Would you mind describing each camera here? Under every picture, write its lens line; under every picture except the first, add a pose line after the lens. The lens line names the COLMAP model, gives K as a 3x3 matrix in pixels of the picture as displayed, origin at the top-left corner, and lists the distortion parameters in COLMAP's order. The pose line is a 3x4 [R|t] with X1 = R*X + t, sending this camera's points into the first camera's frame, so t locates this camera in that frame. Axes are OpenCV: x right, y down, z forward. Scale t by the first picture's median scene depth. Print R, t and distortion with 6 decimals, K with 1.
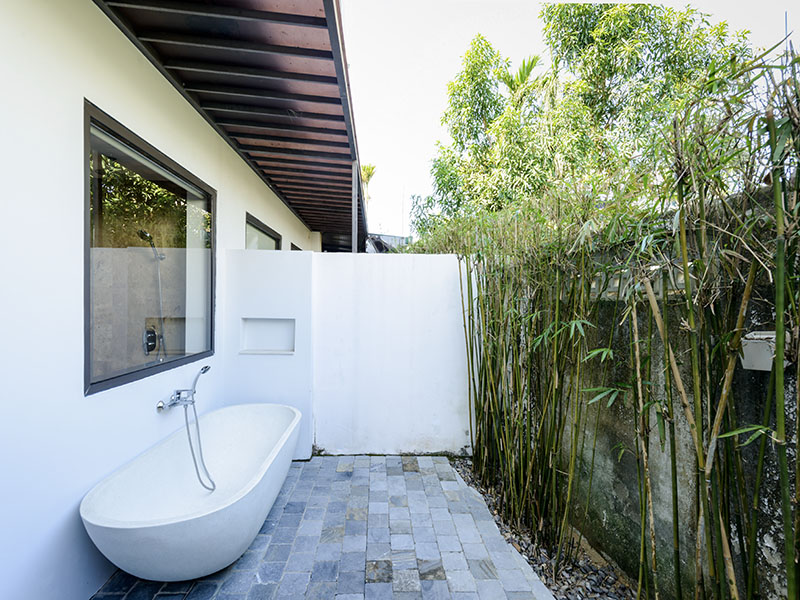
lens RADIAL K [[356.2, 0, 397.4], [0, 356.2, 306.3], [0, 0, 1]] dist [0.001587, -0.000635]
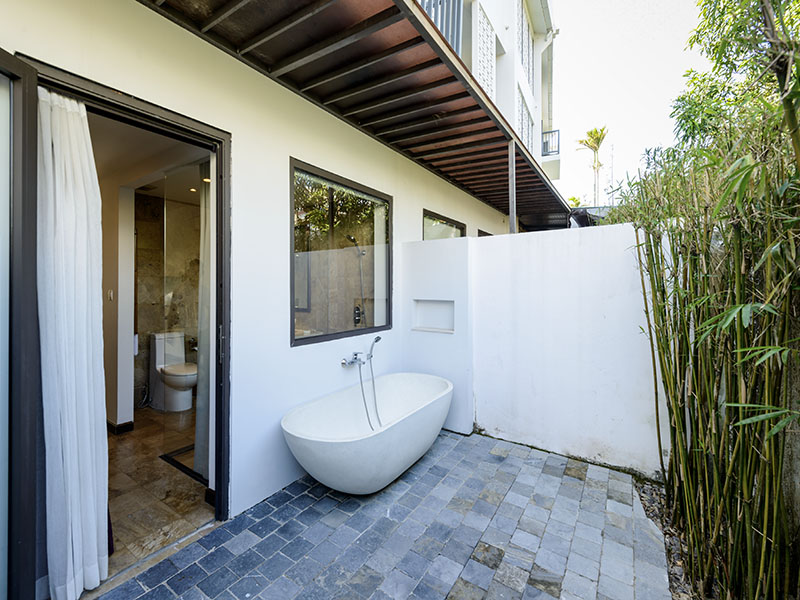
lens RADIAL K [[360.7, 0, 395.6], [0, 360.7, 284.8], [0, 0, 1]] dist [0.002941, -0.000858]
pose [[0.778271, -0.018813, -0.627647, 0.268727], [0.005961, 0.999727, -0.022573, 0.011120], [0.627900, 0.013827, 0.778171, 0.034099]]
